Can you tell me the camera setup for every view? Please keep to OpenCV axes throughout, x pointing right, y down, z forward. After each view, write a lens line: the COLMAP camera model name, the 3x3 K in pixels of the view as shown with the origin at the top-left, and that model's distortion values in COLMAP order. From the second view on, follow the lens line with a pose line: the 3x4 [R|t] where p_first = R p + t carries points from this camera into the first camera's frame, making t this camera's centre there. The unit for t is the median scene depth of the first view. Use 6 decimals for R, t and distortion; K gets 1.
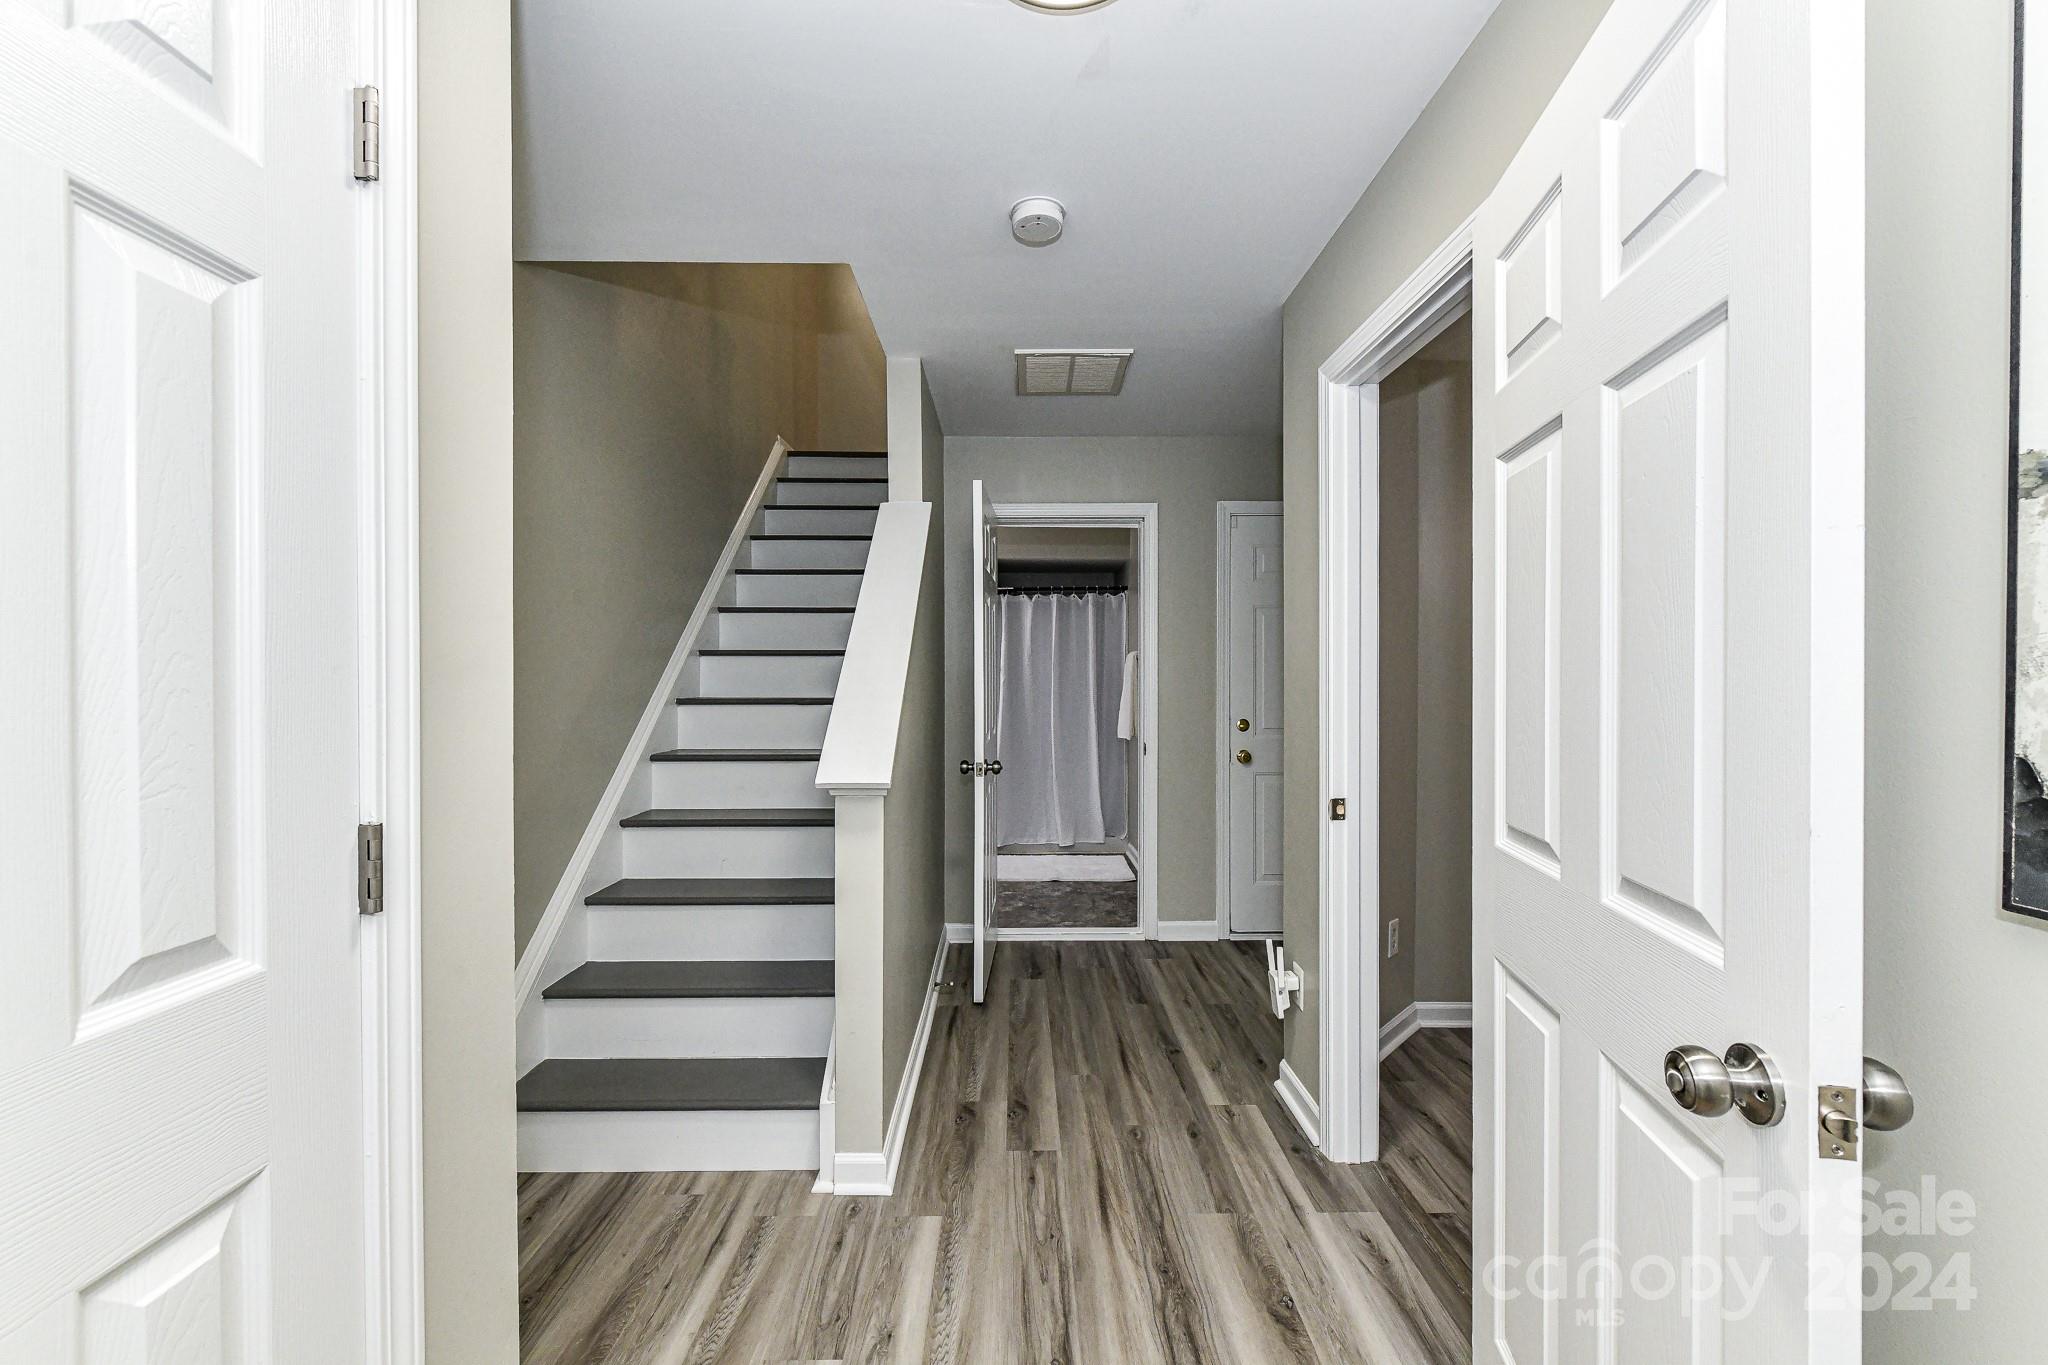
lens RADIAL K [[811.7, 0, 1024.0], [0, 811.7, 682.5], [0, 0, 1]] dist [0.000685, -0.000056]
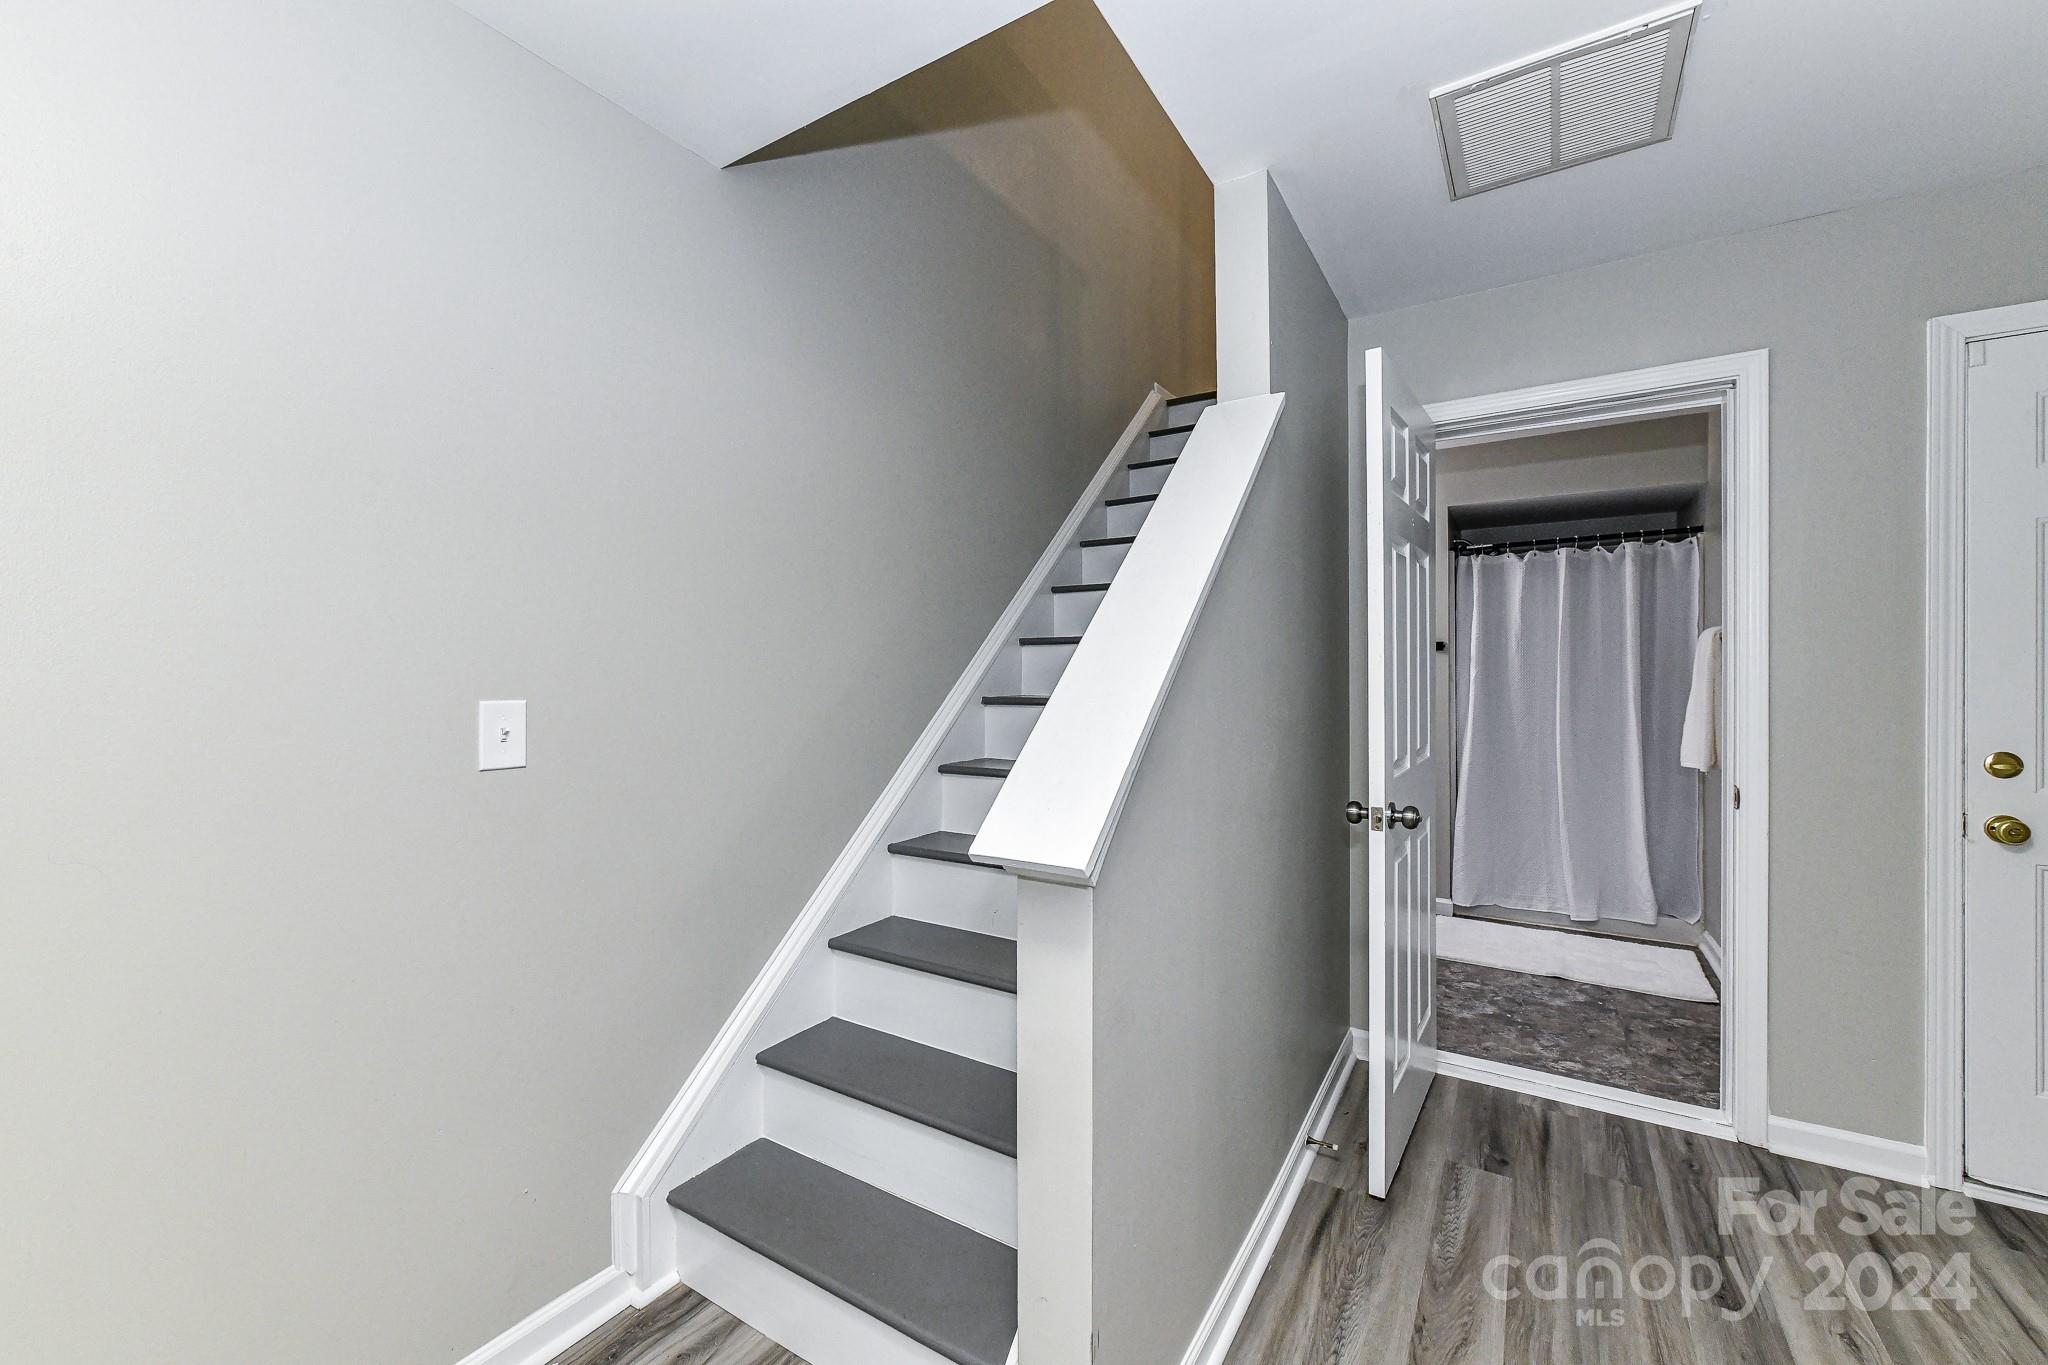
lens RADIAL K [[805.3, 0, 1015.6], [0, 805.3, 678.4], [0, 0, 1]] dist [0.000922, -0.000377]
pose [[0.833286, -0.000043, -0.552842, 0.042692], [0.000328, 1.000000, 0.000418, 0.000081], [0.552842, -0.000530, 0.833286, 0.269382]]
